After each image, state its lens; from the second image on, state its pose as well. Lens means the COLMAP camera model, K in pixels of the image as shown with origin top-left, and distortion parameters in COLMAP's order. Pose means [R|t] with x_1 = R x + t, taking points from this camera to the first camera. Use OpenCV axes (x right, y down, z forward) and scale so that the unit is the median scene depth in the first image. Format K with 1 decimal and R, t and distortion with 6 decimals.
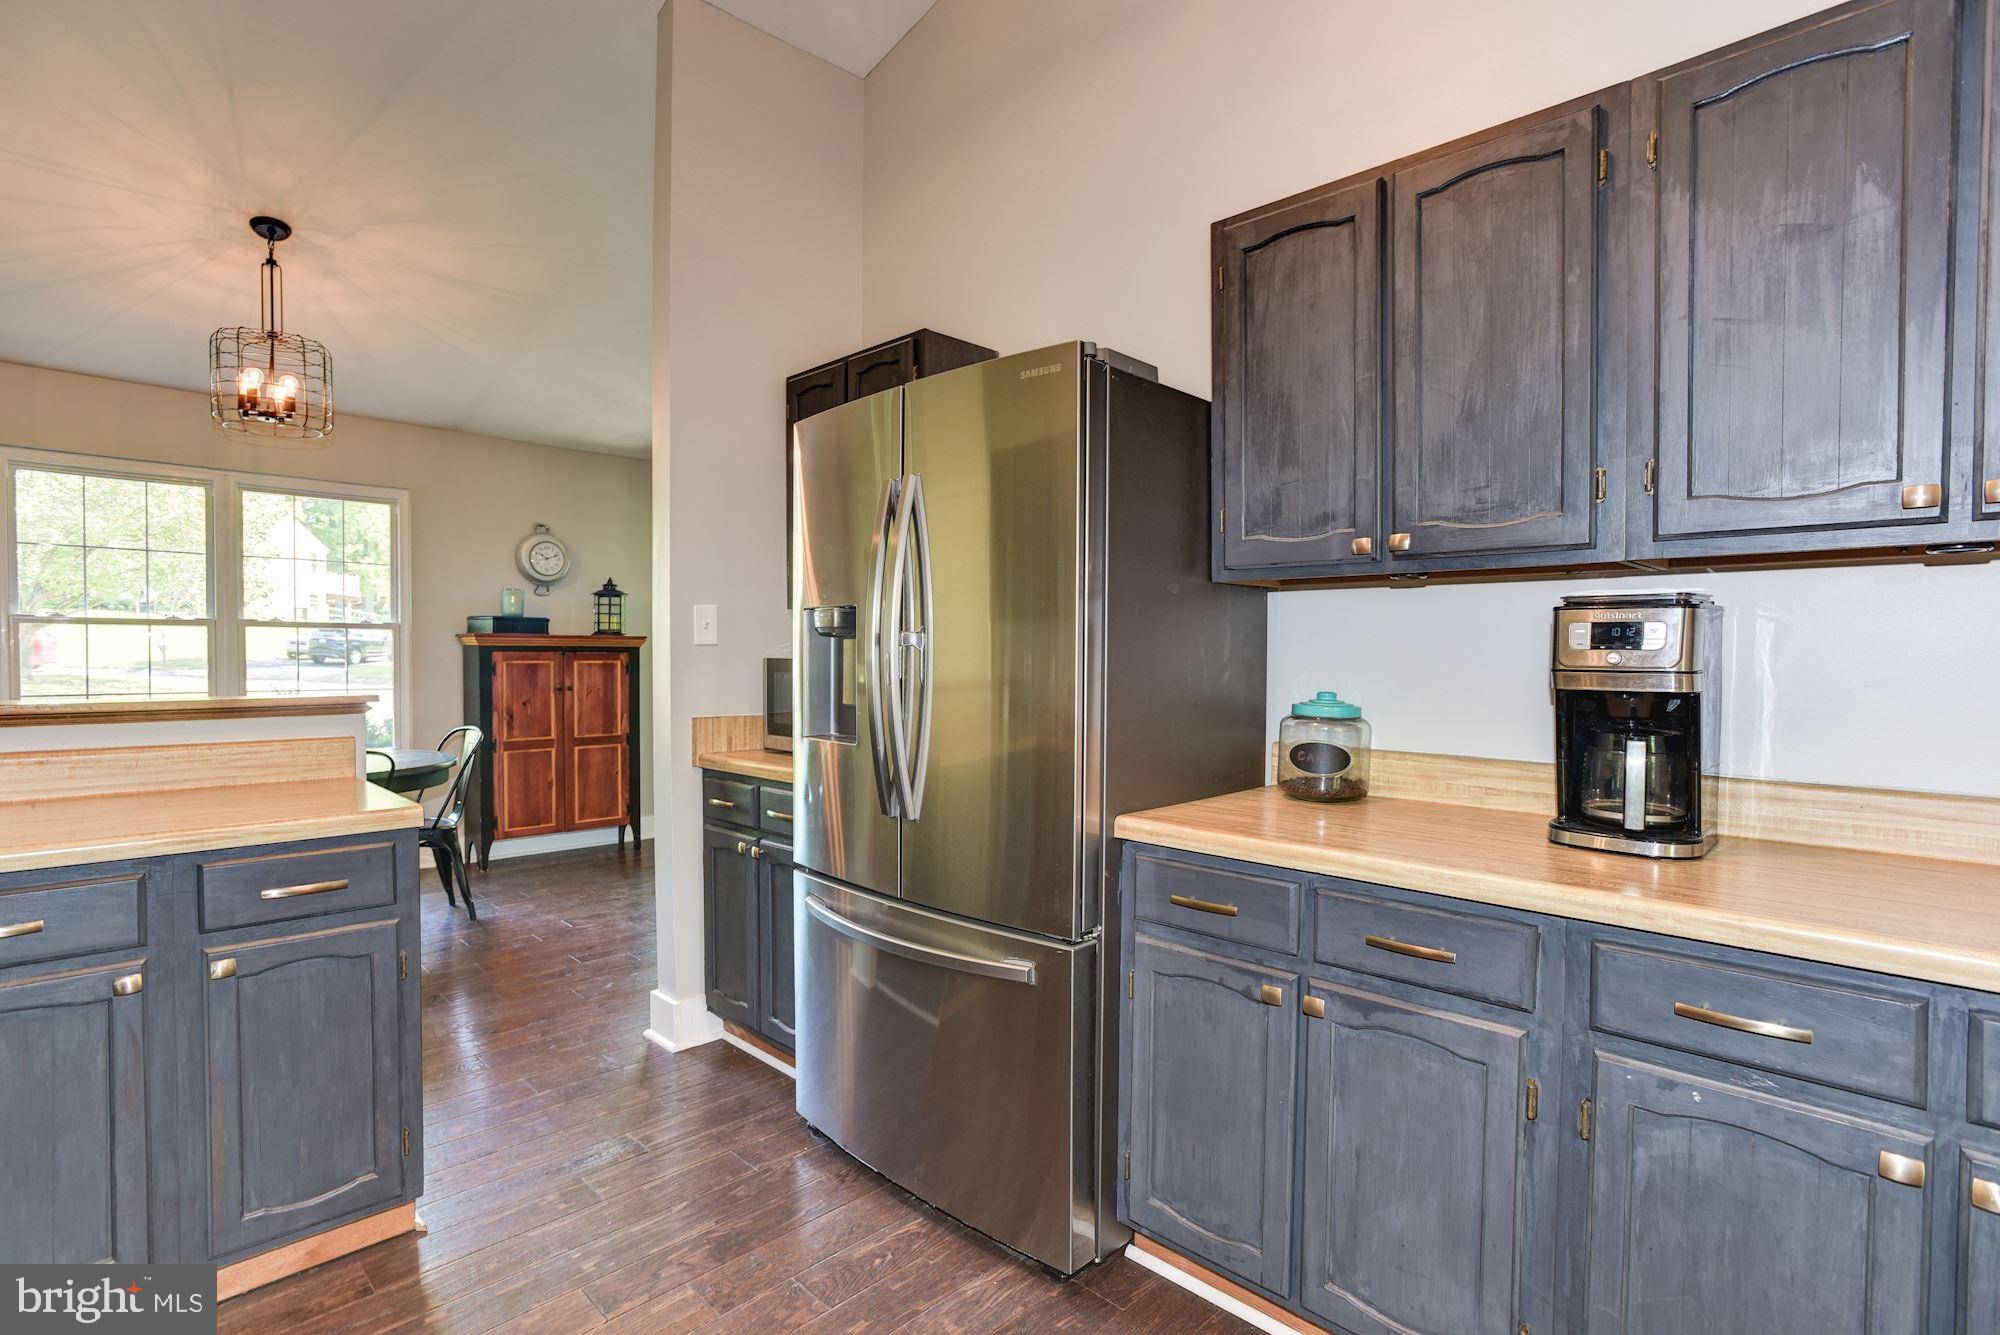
lens RADIAL K [[996.9, 0, 983.1], [0, 996.9, 668.4], [0, 0, 1]] dist [-0.006002, -0.000073]
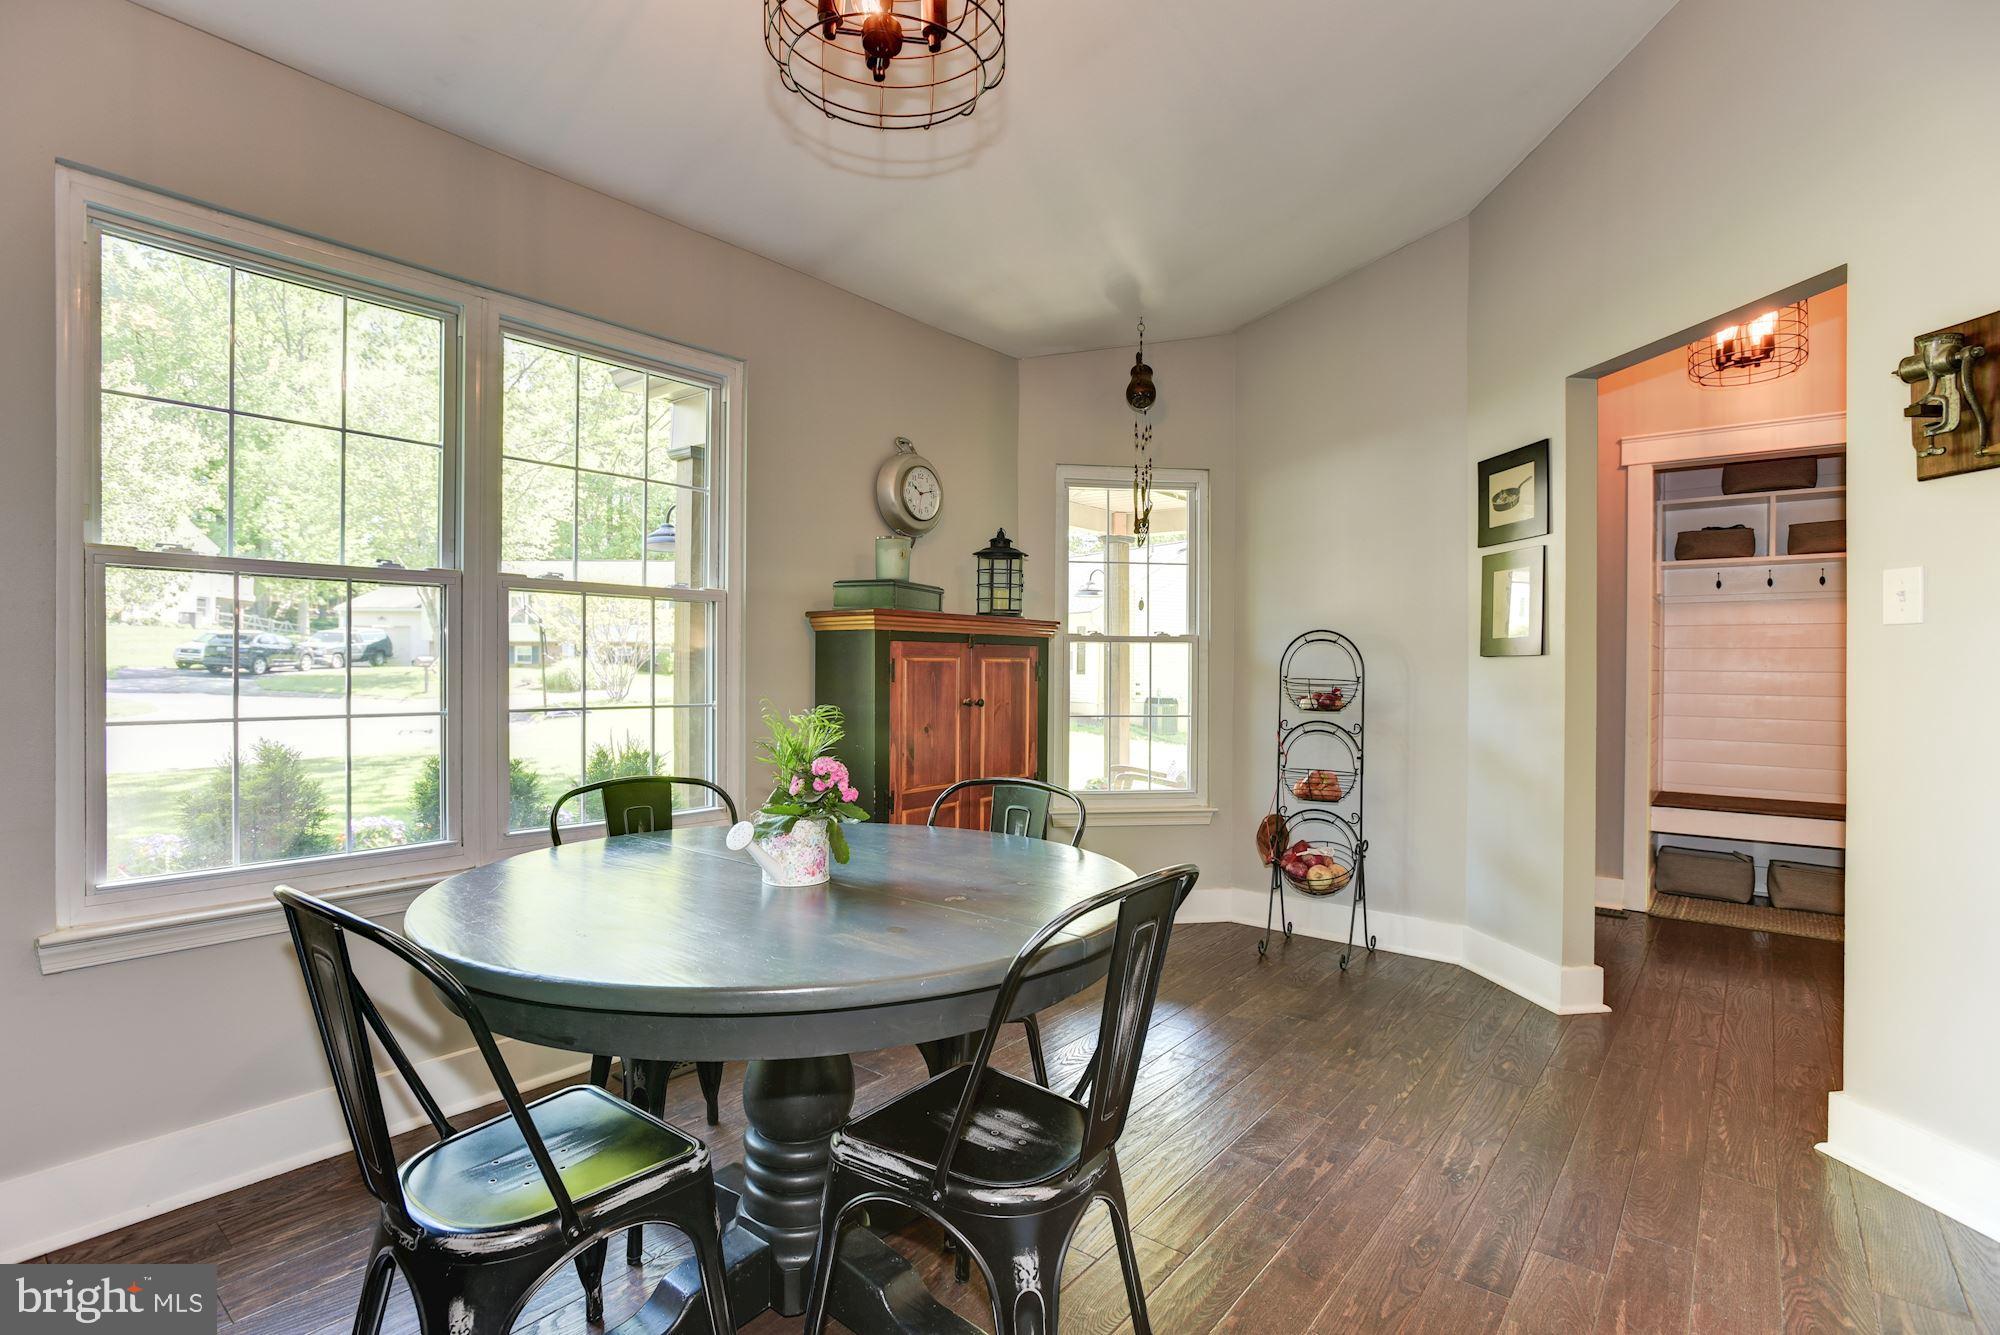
lens RADIAL K [[987.6, 0, 1004.1], [0, 987.6, 667.7], [0, 0, 1]] dist [-0.024519, -0.000408]
pose [[0.993547, -0.001123, 0.113414, -0.467139], [0.002386, 0.999937, -0.010995, 0.005141], [-0.113395, 0.011195, 0.993487, 0.392411]]
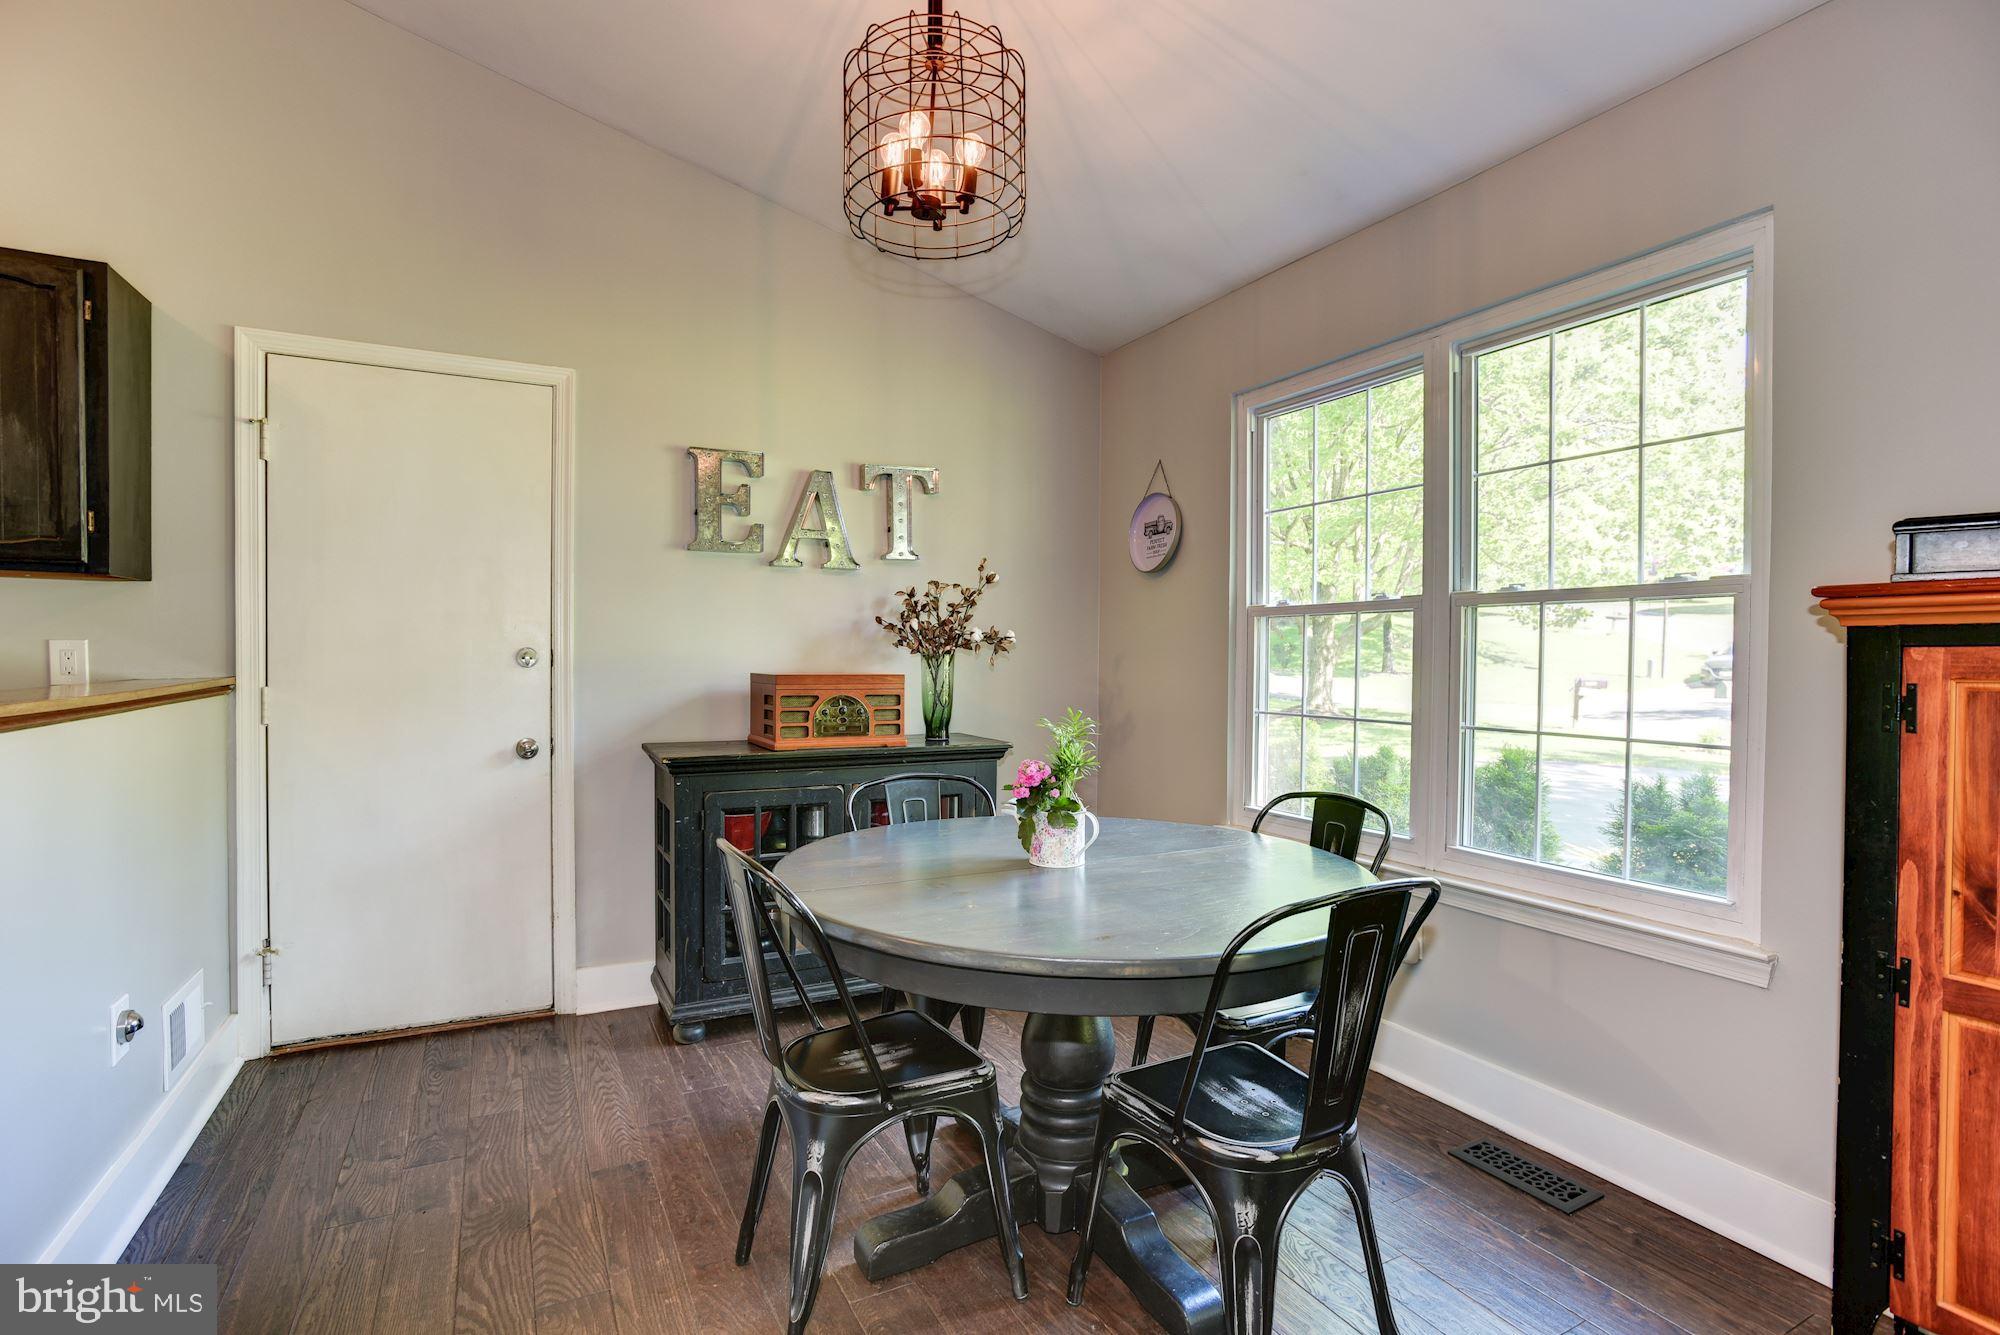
lens RADIAL K [[944.1, 0, 998.7], [0, 944.1, 673.2], [0, 0, 1]] dist [-0.034143, 0.007693]
pose [[-0.304395, 0.008967, -0.952504, -0.158835], [-0.020001, 0.999675, 0.015803, -0.008036], [0.952336, 0.023861, -0.304117, 0.792498]]
